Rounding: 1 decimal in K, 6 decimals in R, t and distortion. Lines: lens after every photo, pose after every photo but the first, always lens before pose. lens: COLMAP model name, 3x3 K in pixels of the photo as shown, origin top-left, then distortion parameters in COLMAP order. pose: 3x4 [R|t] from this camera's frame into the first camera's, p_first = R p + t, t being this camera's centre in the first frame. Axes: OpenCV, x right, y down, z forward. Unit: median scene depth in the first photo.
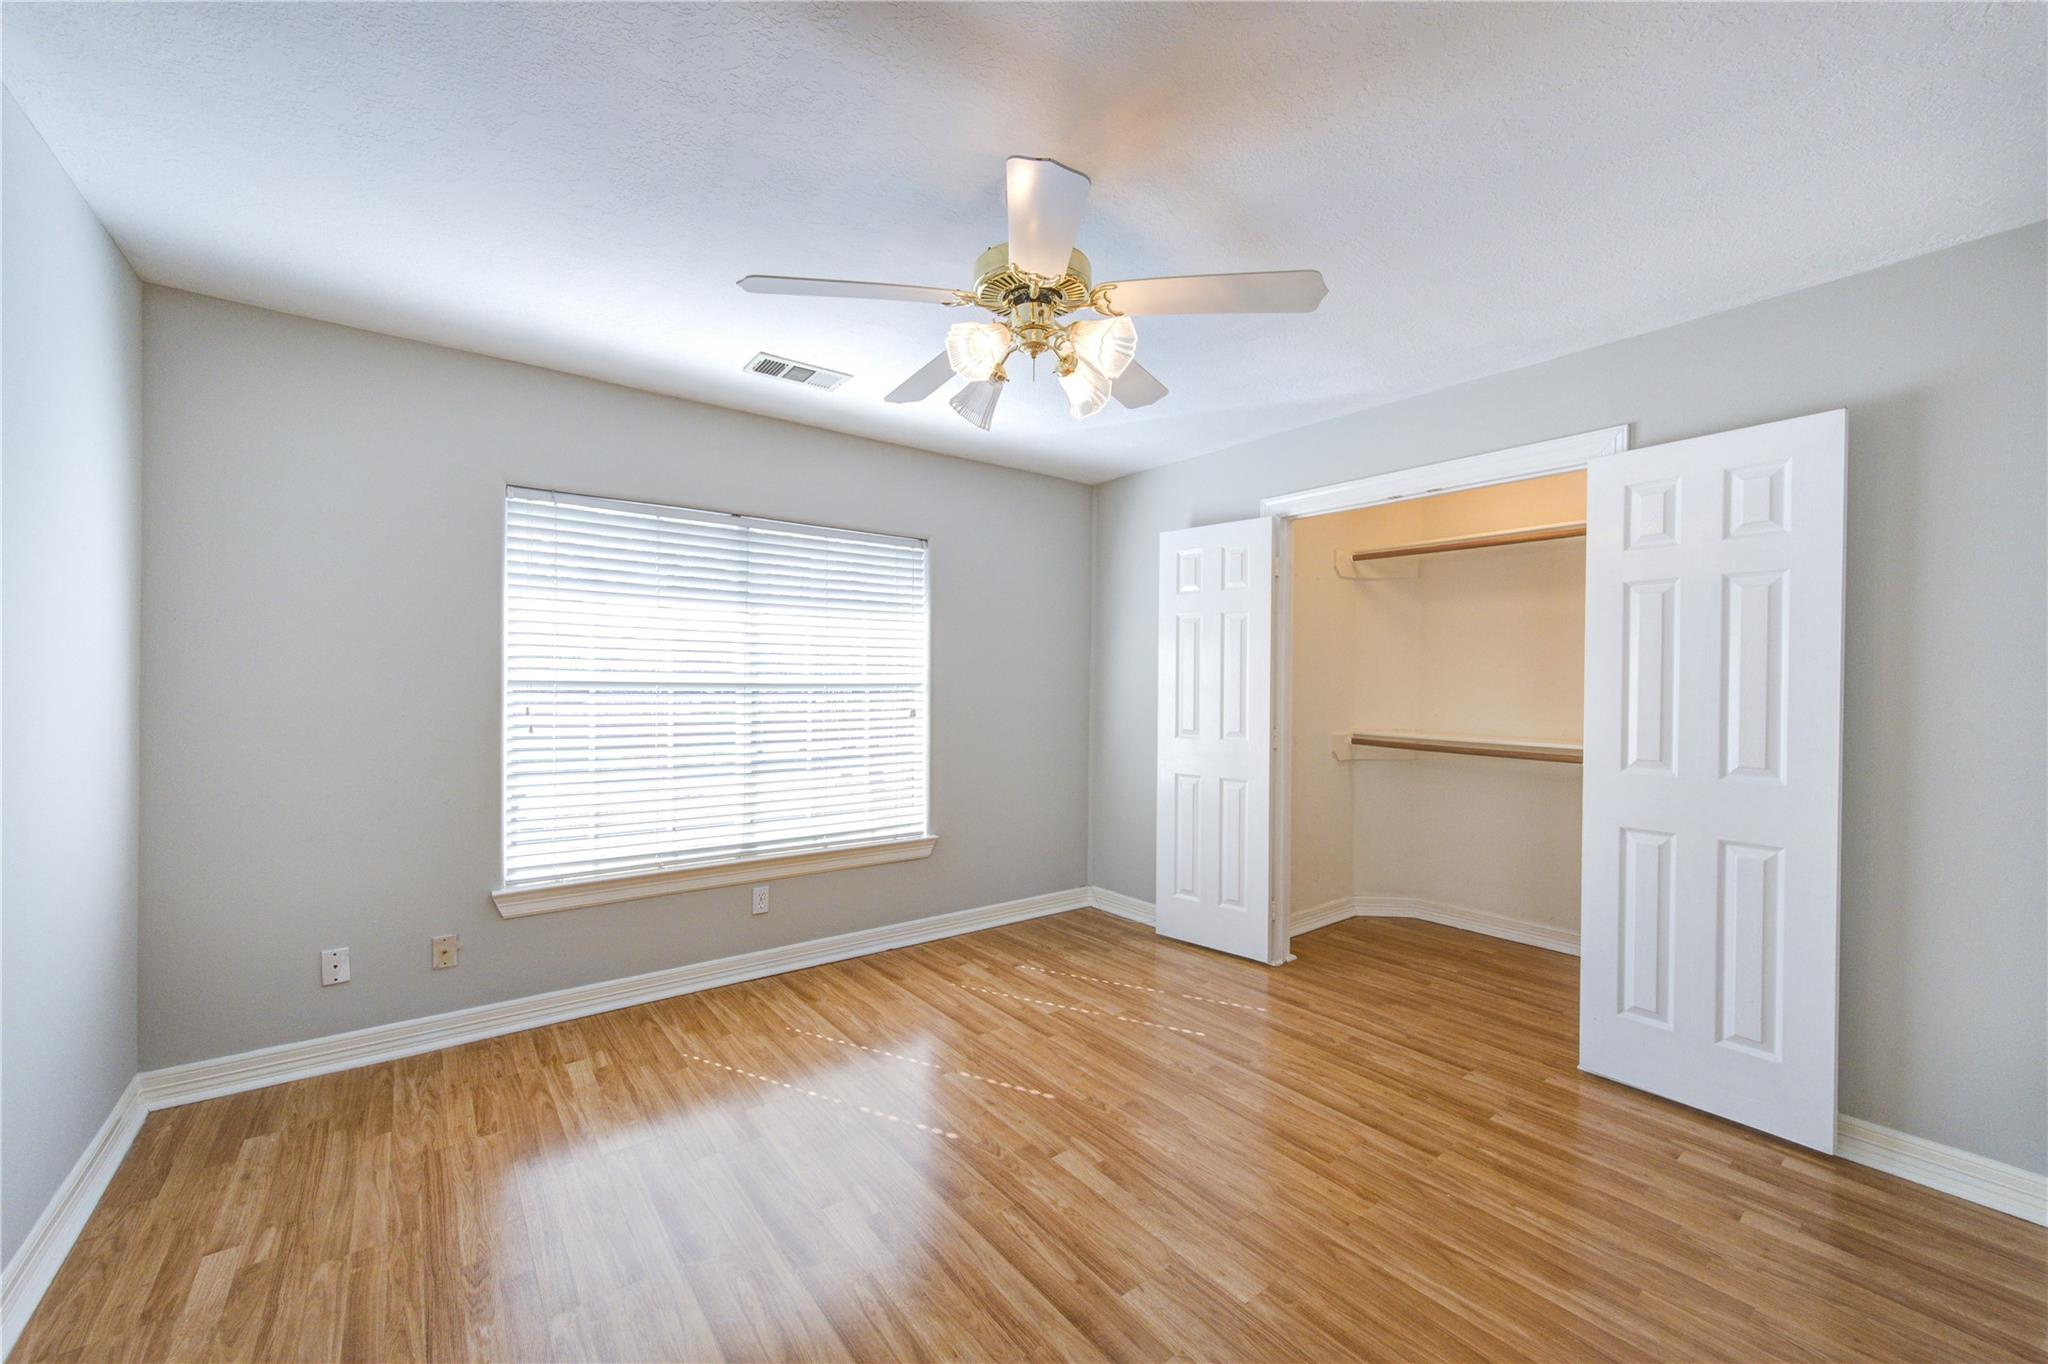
lens RADIAL K [[798.7, 0, 1032.5], [0, 798.7, 683.7], [0, 0, 1]] dist [0.002725, -0.000073]
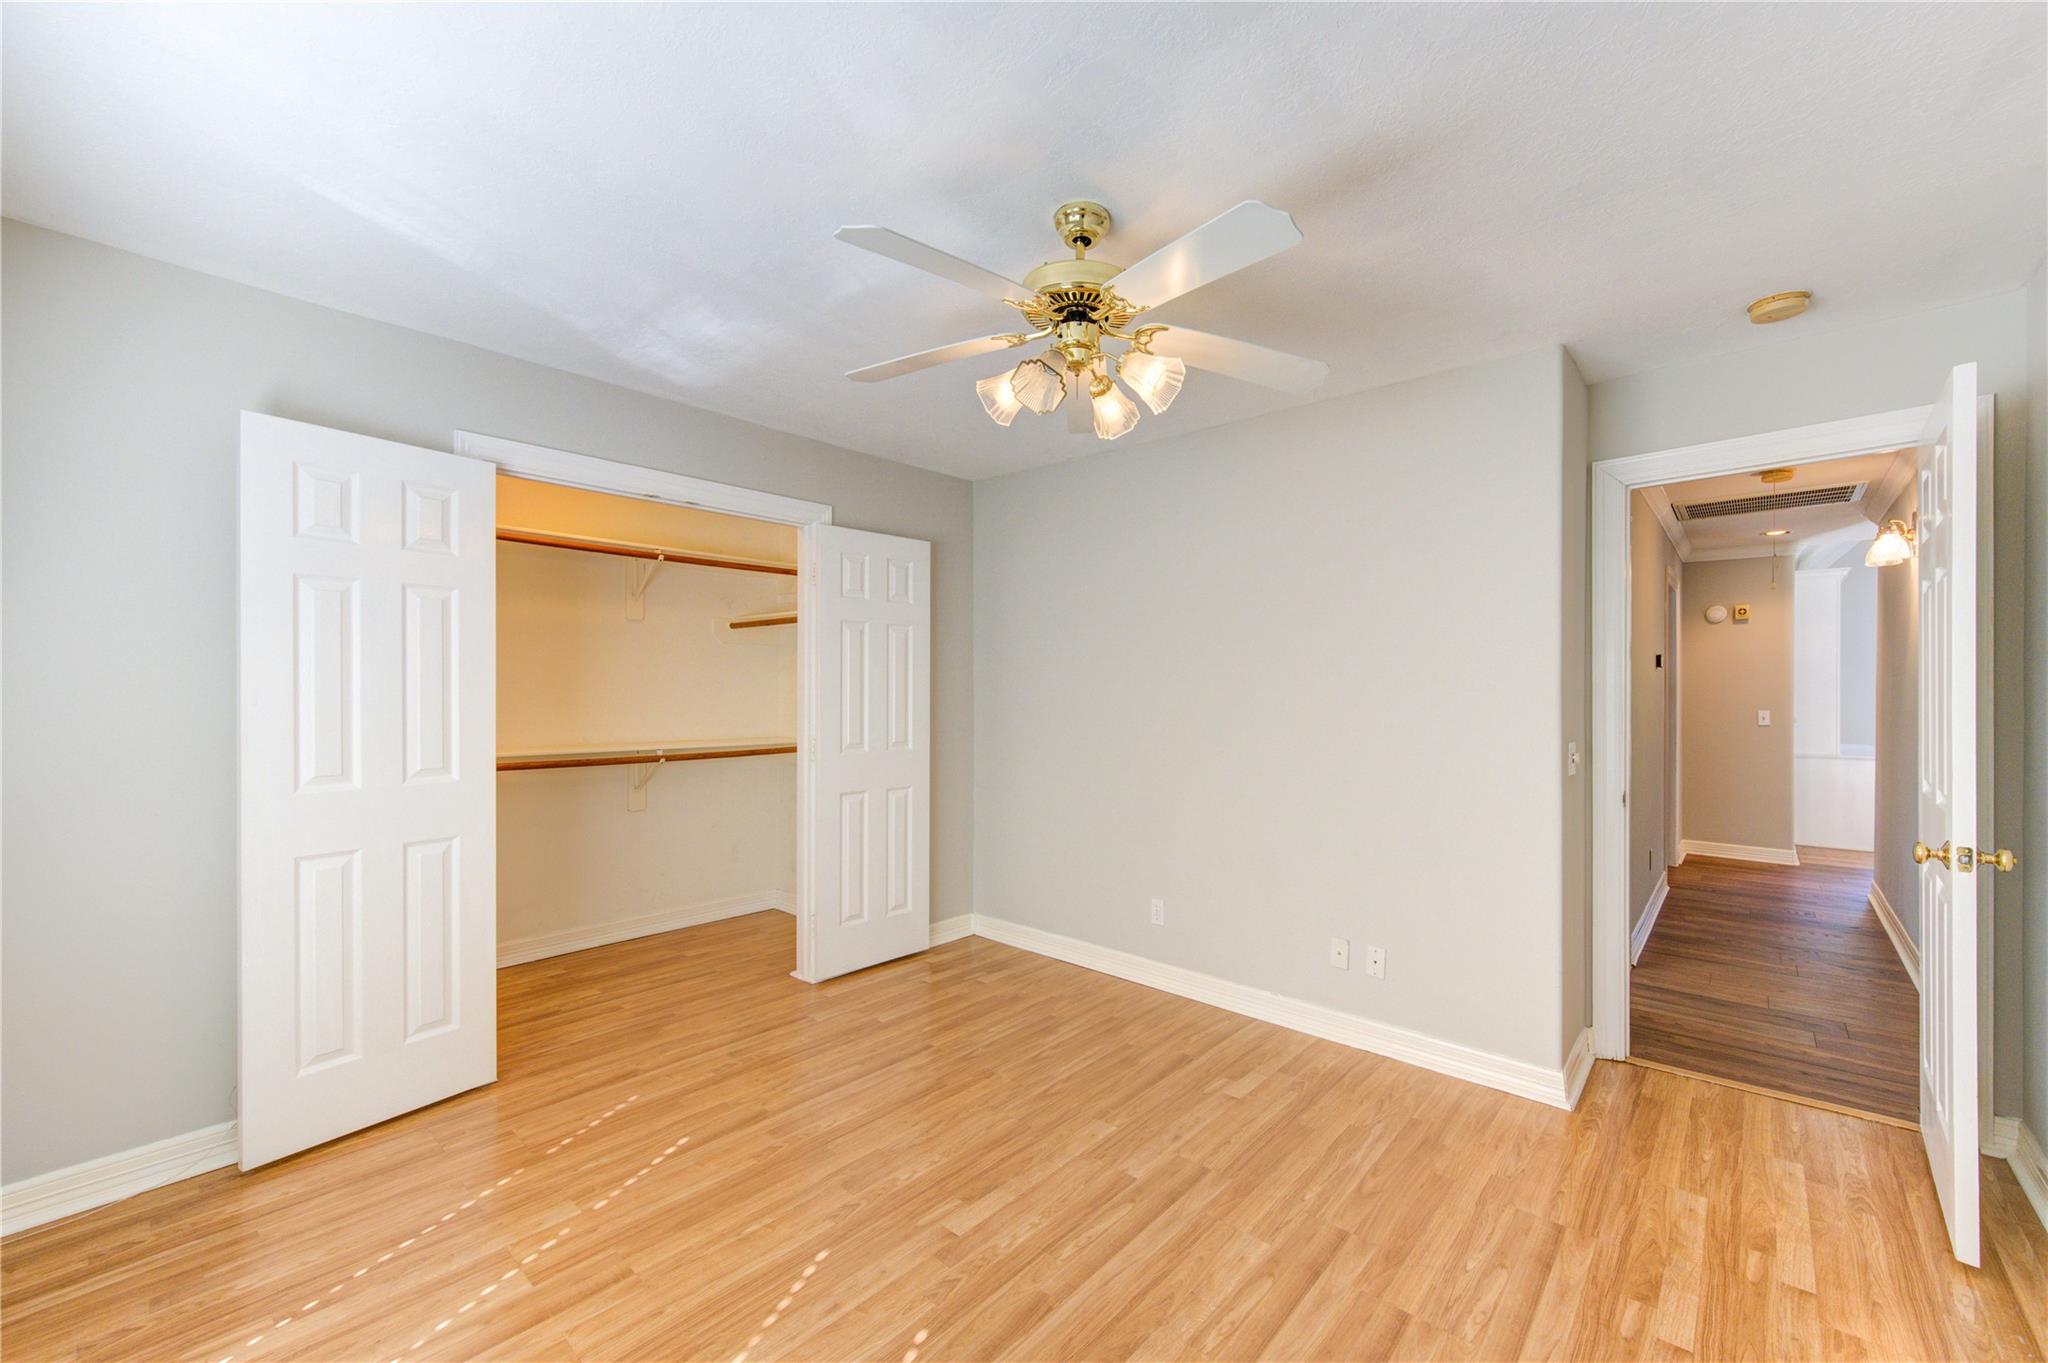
lens RADIAL K [[850.3, 0, 1029.3], [0, 850.3, 685.5], [0, 0, 1]] dist [0.001013, -0.000015]
pose [[-0.197493, -0.000140, 0.980304, -0.705063], [0.001708, 0.999998, 0.000486, -0.008832], [-0.980303, 0.001770, -0.197492, 0.861544]]
